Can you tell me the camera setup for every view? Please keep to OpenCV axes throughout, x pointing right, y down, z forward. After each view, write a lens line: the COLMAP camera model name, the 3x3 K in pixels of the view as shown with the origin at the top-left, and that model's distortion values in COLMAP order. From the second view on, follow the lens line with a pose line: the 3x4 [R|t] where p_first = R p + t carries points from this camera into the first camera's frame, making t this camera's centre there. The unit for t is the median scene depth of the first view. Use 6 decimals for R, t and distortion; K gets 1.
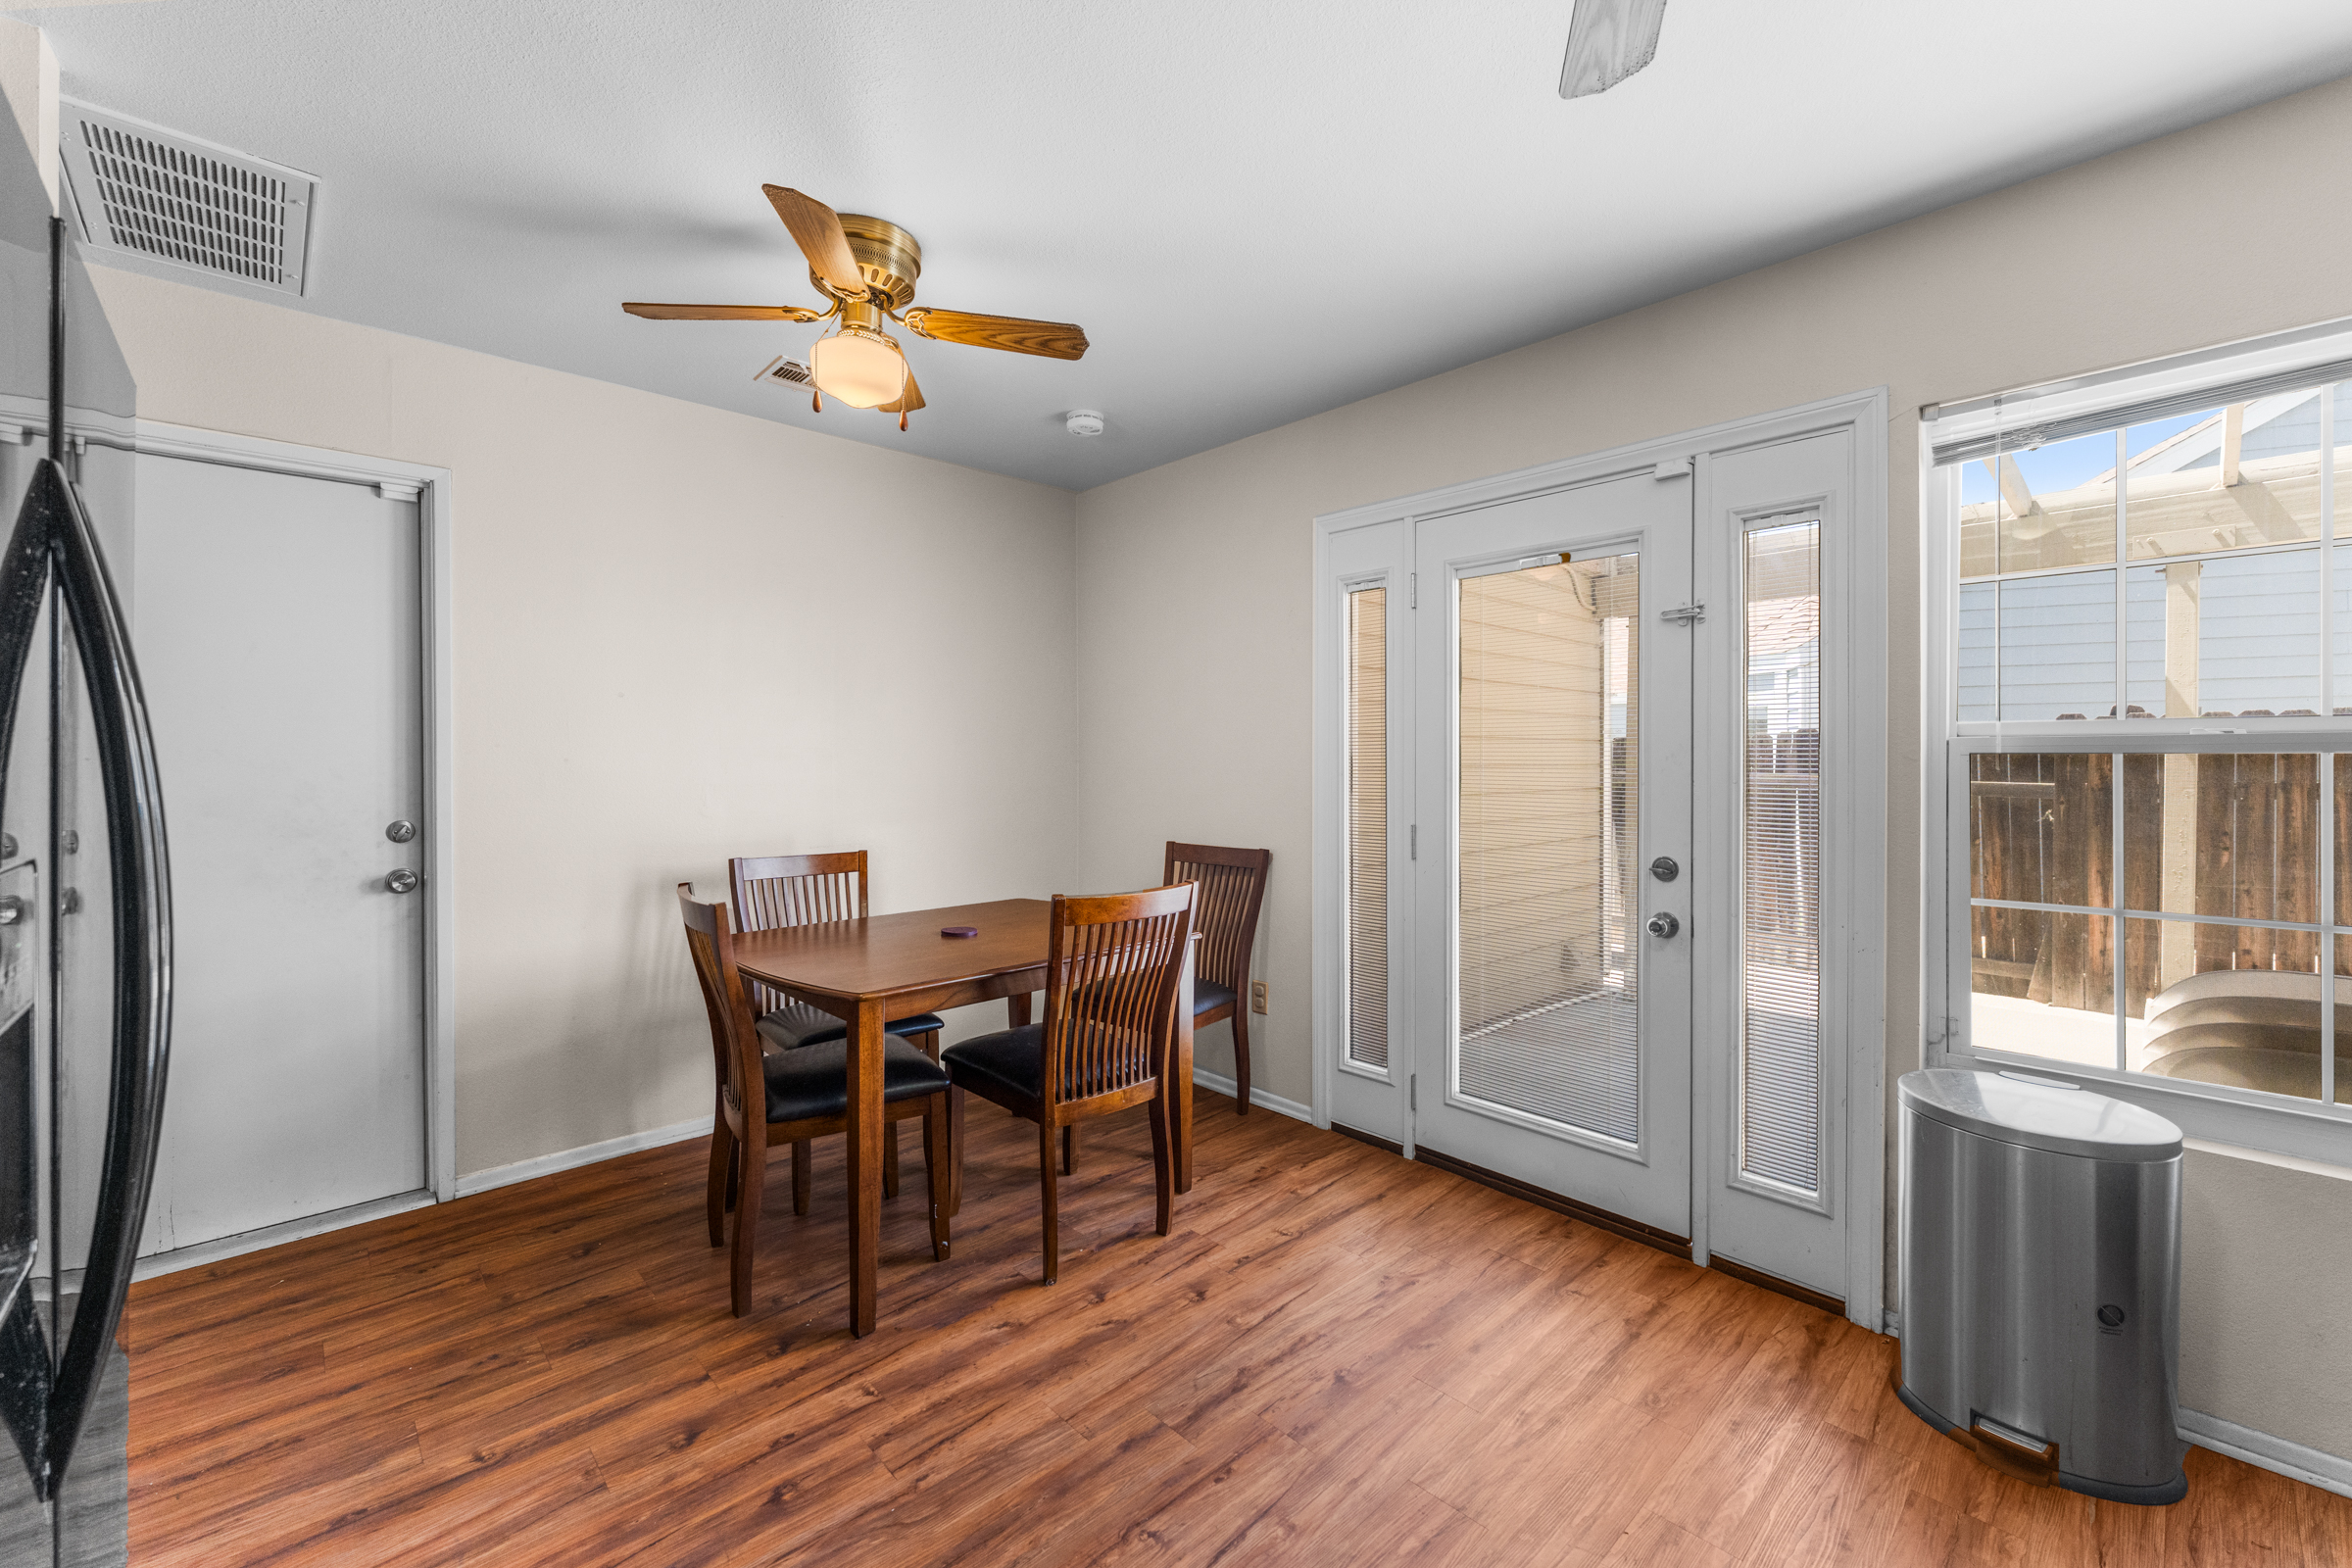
lens RADIAL K [[946.0, 0, 1171.0], [0, 946.0, 769.1], [0, 0, 1]] dist [-0.000474, -0.000169]
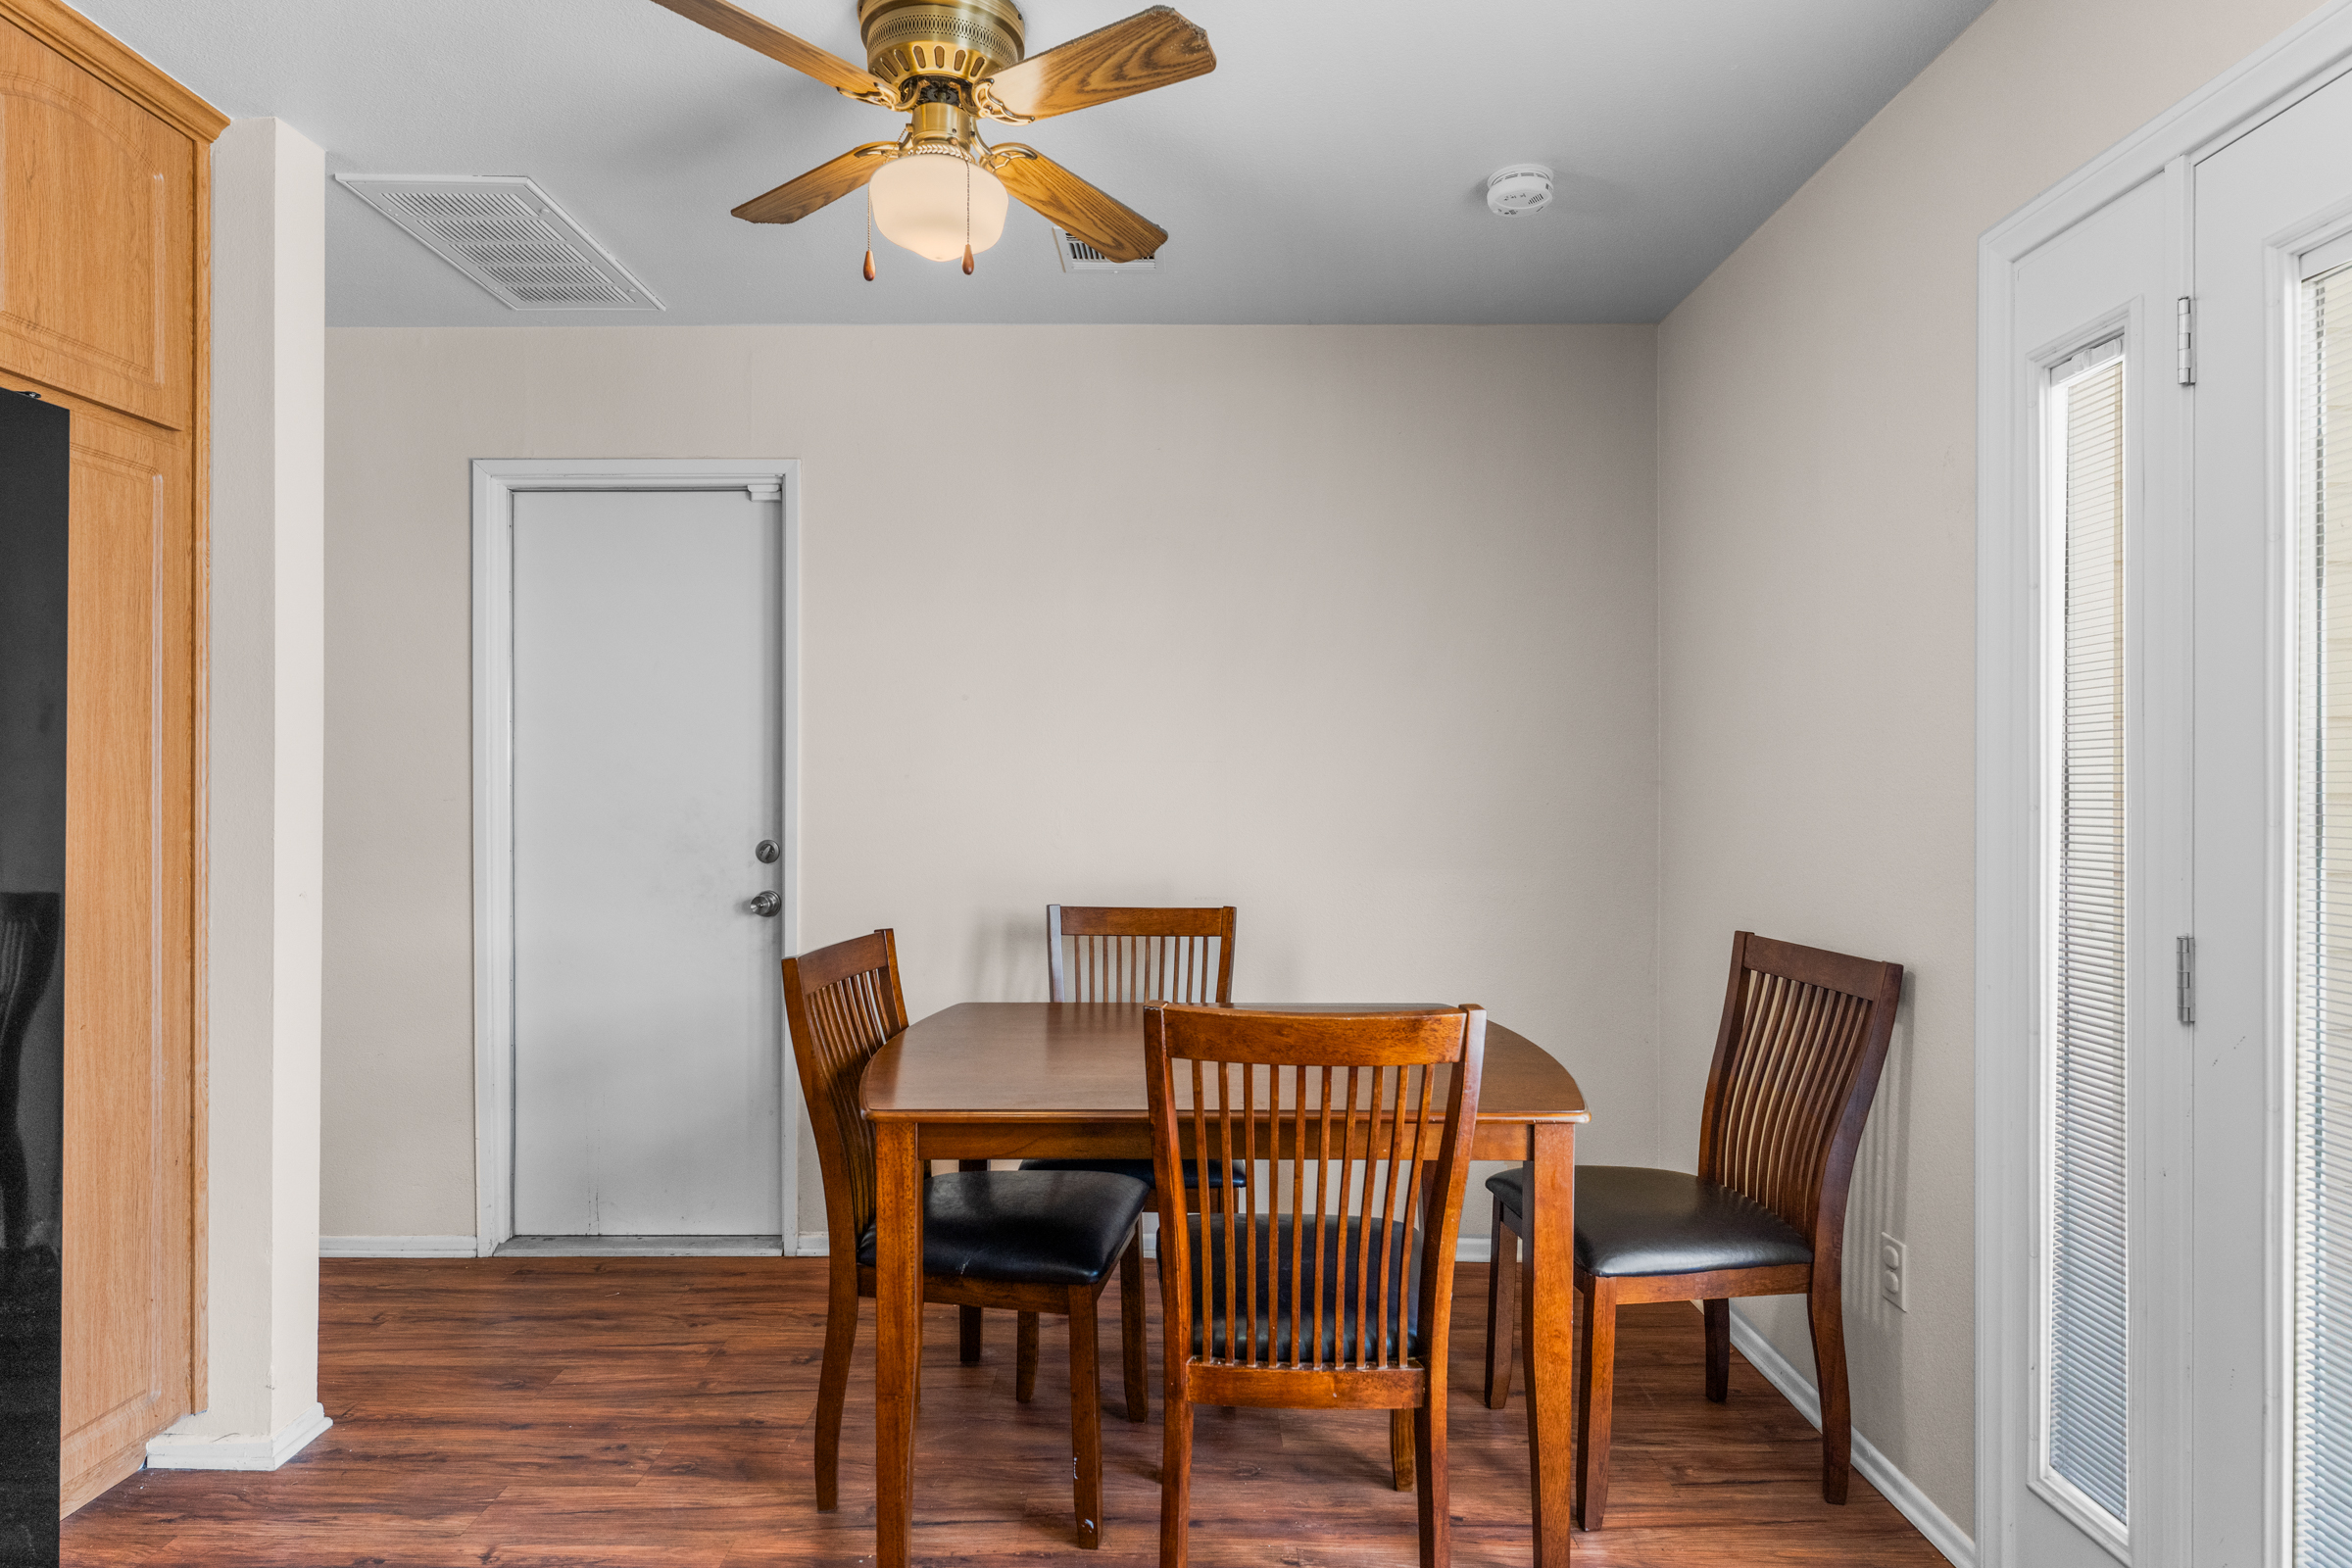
lens RADIAL K [[1260.5, 0, 1176.0], [0, 1260.5, 784.0], [0, 0, 1]] dist [-0.002100, 0.001101]
pose [[0.725520, 0.001695, -0.688199, 0.352210], [-0.009969, 0.999918, -0.008048, 0.005133], [0.688129, 0.012700, 0.725477, 0.372413]]
